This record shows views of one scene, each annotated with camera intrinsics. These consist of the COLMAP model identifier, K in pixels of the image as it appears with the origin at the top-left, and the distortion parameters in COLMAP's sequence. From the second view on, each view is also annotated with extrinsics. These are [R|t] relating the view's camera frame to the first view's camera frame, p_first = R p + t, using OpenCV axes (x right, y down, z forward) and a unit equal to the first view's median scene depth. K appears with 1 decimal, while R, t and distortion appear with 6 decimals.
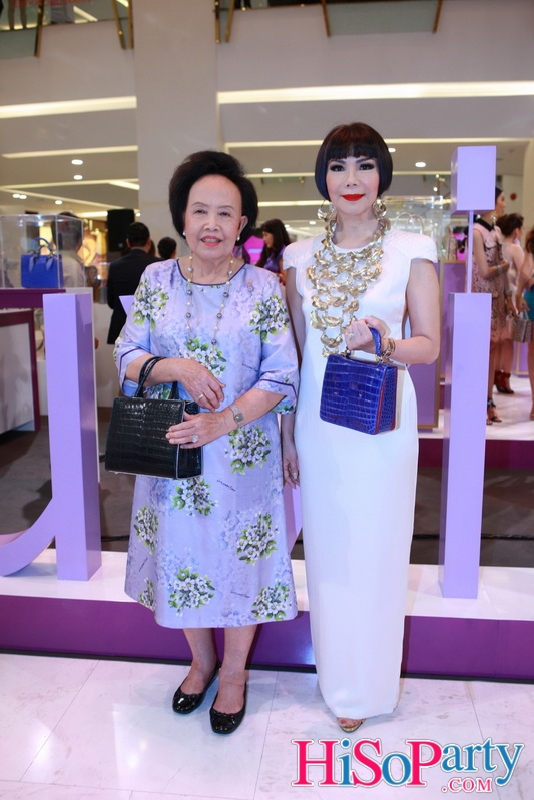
lens RADIAL K [[741.2, 0, 279.9], [0, 741.2, 400.3], [0, 0, 1]] dist [-0.014278, 0.000000]
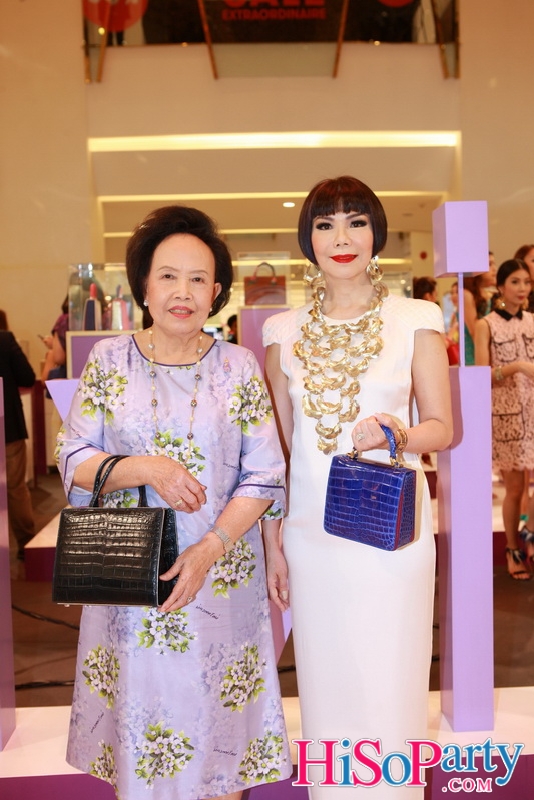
lens RADIAL K [[872.3, 0, 282.3], [0, 872.3, 403.8], [0, 0, 1]] dist [0.003806, 0.000000]
pose [[0.988809, -0.029488, 0.146242, -0.120742], [0.044237, 0.994138, -0.098654, -0.012670], [-0.142476, 0.104019, 0.984317, 0.037371]]
